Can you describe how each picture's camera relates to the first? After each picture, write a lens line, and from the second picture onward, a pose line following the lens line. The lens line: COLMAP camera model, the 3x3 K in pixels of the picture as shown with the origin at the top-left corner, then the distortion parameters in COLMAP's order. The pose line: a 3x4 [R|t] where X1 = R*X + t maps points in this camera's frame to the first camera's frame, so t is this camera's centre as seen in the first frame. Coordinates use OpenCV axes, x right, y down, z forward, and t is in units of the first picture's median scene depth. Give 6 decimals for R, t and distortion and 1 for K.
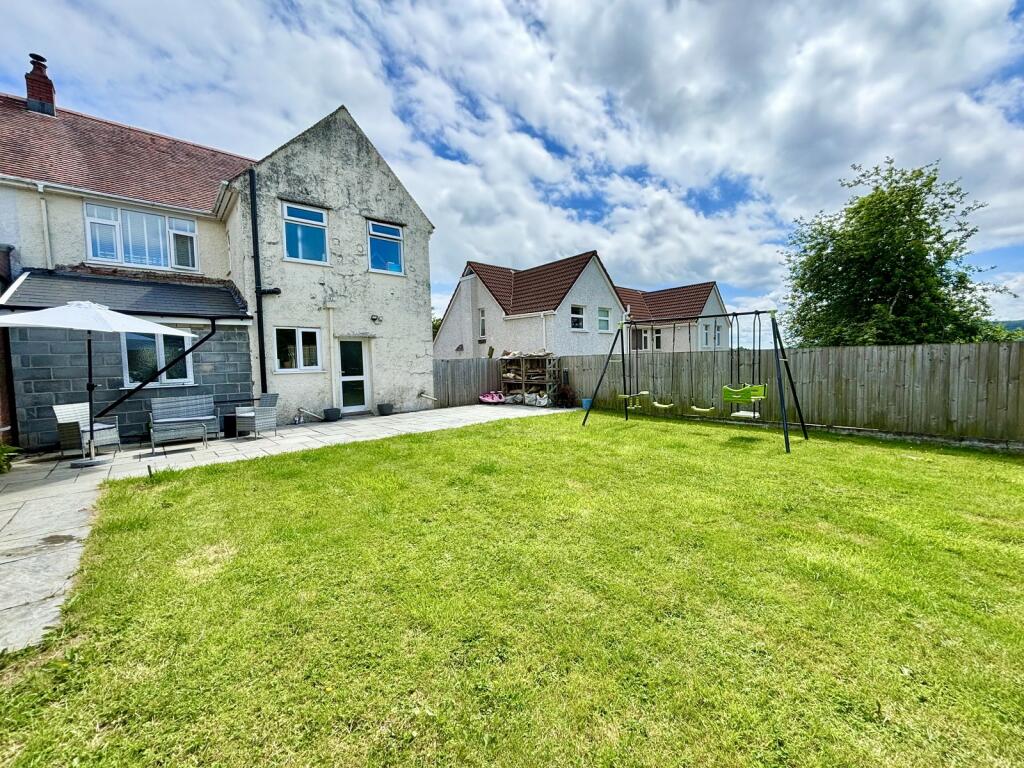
lens RADIAL K [[413.2, 0, 512.0], [0, 413.2, 384.0], [0, 0, 1]] dist [0.017561, 0.000016]
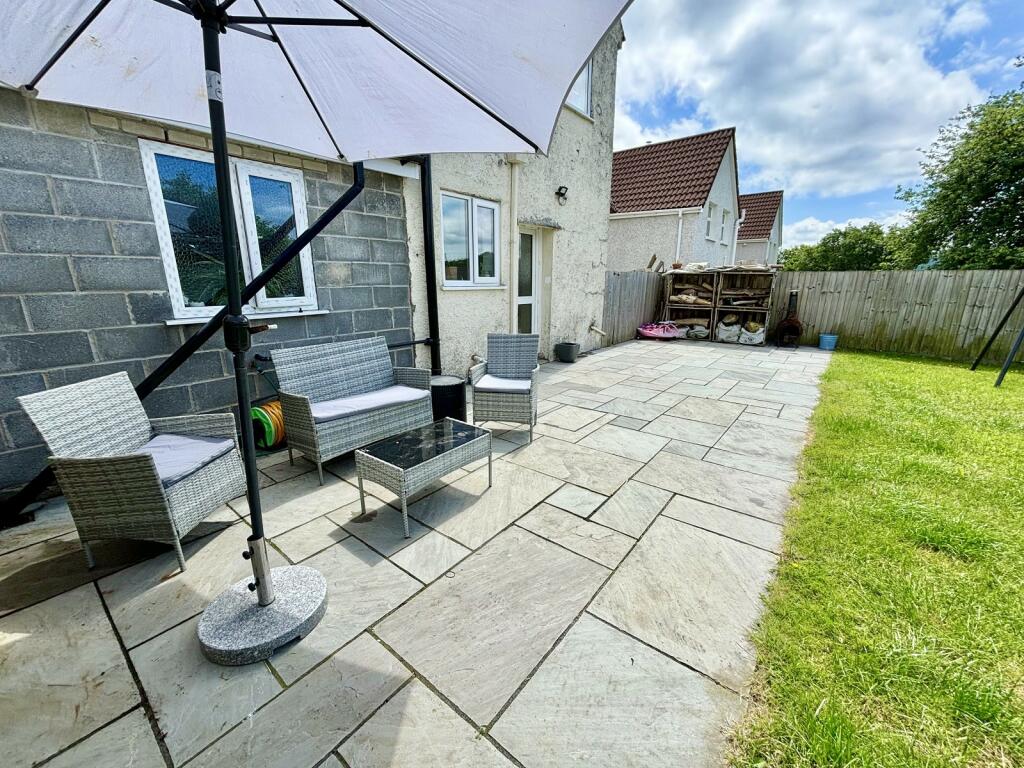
lens RADIAL K [[410.3, 0, 509.7], [0, 410.3, 382.1], [0, 0, 1]] dist [-0.000571, 0.000175]
pose [[0.985105, -0.016723, 0.171140, -0.553583], [-0.015424, 0.982654, 0.184807, -0.007213], [-0.171262, -0.184694, 0.967759, 0.464844]]
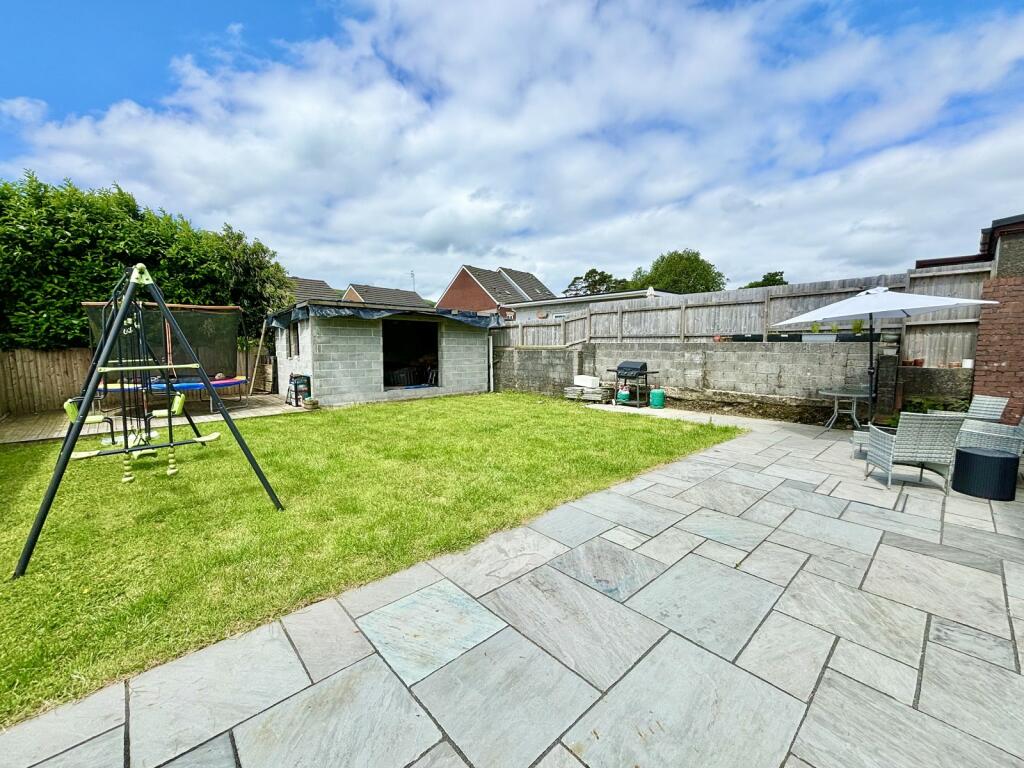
lens RADIAL K [[408.9, 0, 512.0], [0, 408.9, 384.0], [0, 0, 1]] dist [-0.001622, 0.000102]
pose [[-0.999584, 0.023323, -0.016960, -0.066822], [0.020525, 0.988522, 0.149675, -0.079709], [0.020257, 0.149265, -0.988590, 1.217361]]
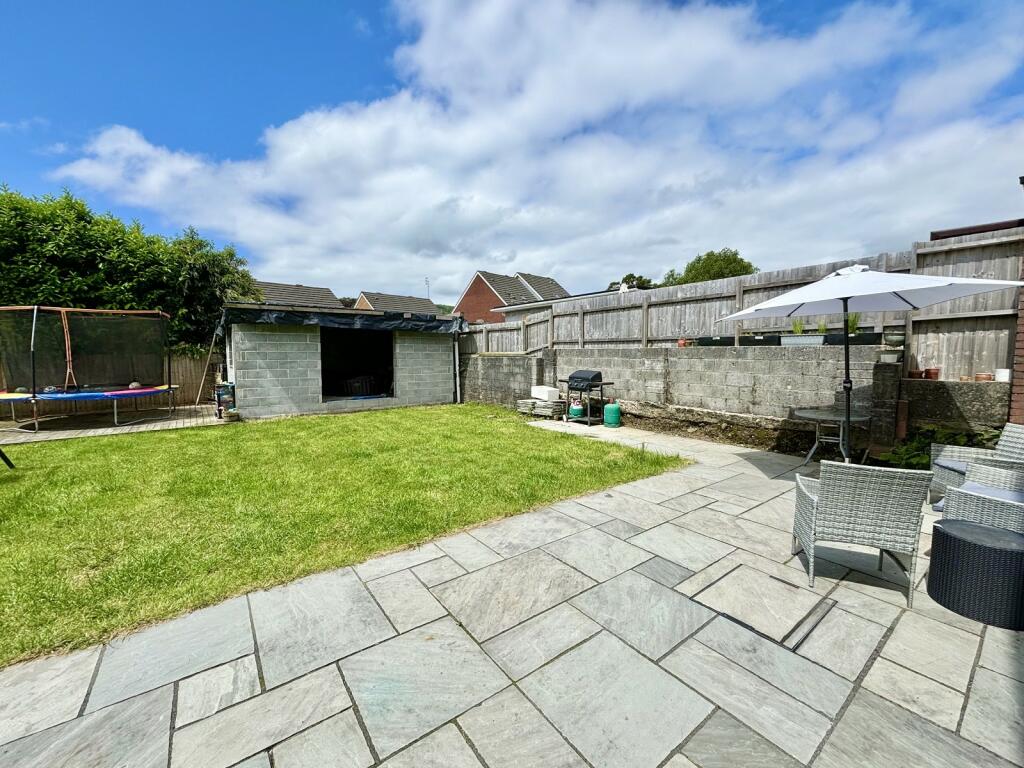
lens RADIAL K [[410.3, 0, 509.7], [0, 410.3, 382.1], [0, 0, 1]] dist [-0.000571, 0.000175]
pose [[-0.996281, 0.018502, 0.084150, -0.302293], [0.028903, 0.991846, 0.124121, -0.063366], [-0.081167, 0.126091, -0.988692, 1.072072]]
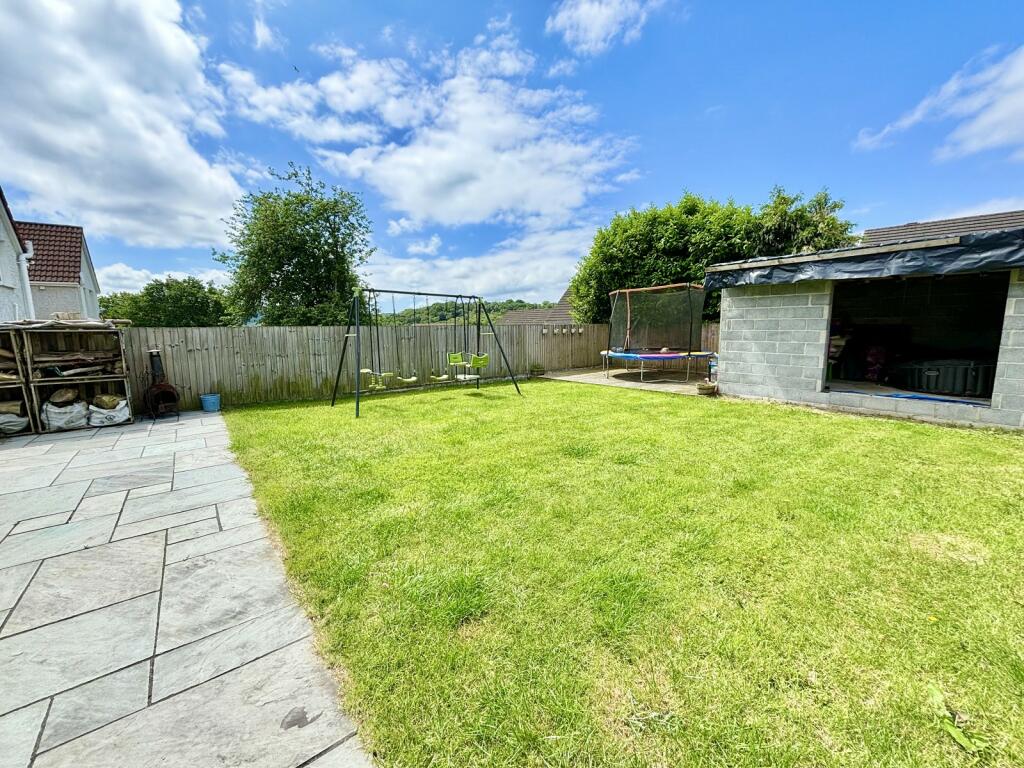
lens RADIAL K [[412.4, 0, 511.9], [0, 412.4, 378.8], [0, 0, 1]] dist [0.000580, 0.000173]
pose [[0.051832, -0.104207, 0.993204, -0.499134], [0.065982, 0.992725, 0.100713, -0.027186], [-0.996474, 0.060314, 0.058331, 0.569163]]
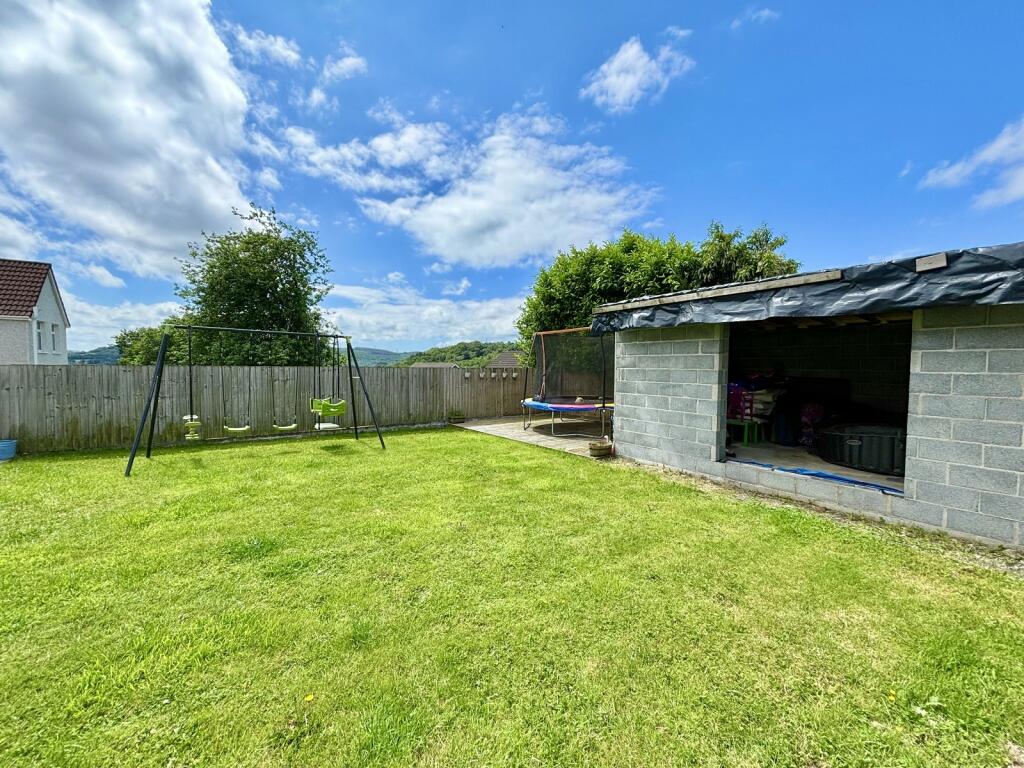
lens RADIAL K [[410.3, 0, 509.7], [0, 410.3, 382.1], [0, 0, 1]] dist [-0.000571, 0.000175]
pose [[0.109842, -0.014245, 0.993847, -0.349677], [0.043297, 0.999017, 0.009534, -0.024381], [-0.993006, 0.041983, 0.110351, 0.275496]]
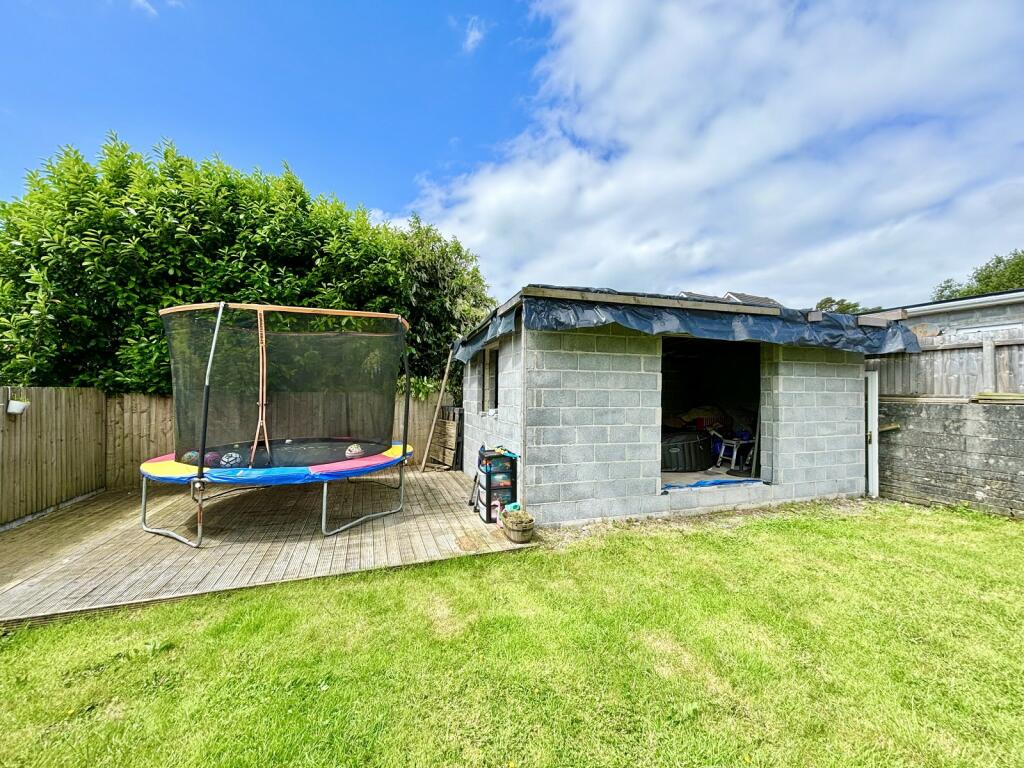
lens RADIAL K [[420.7, 0, 512.0], [0, 420.7, 384.0], [0, 0, 1]] dist [0.015458, 0.000057]
pose [[-0.916298, 0.022459, 0.399867, 0.240335], [0.035854, 0.999017, 0.026051, -0.052710], [-0.398889, 0.038207, -0.916203, 0.616587]]
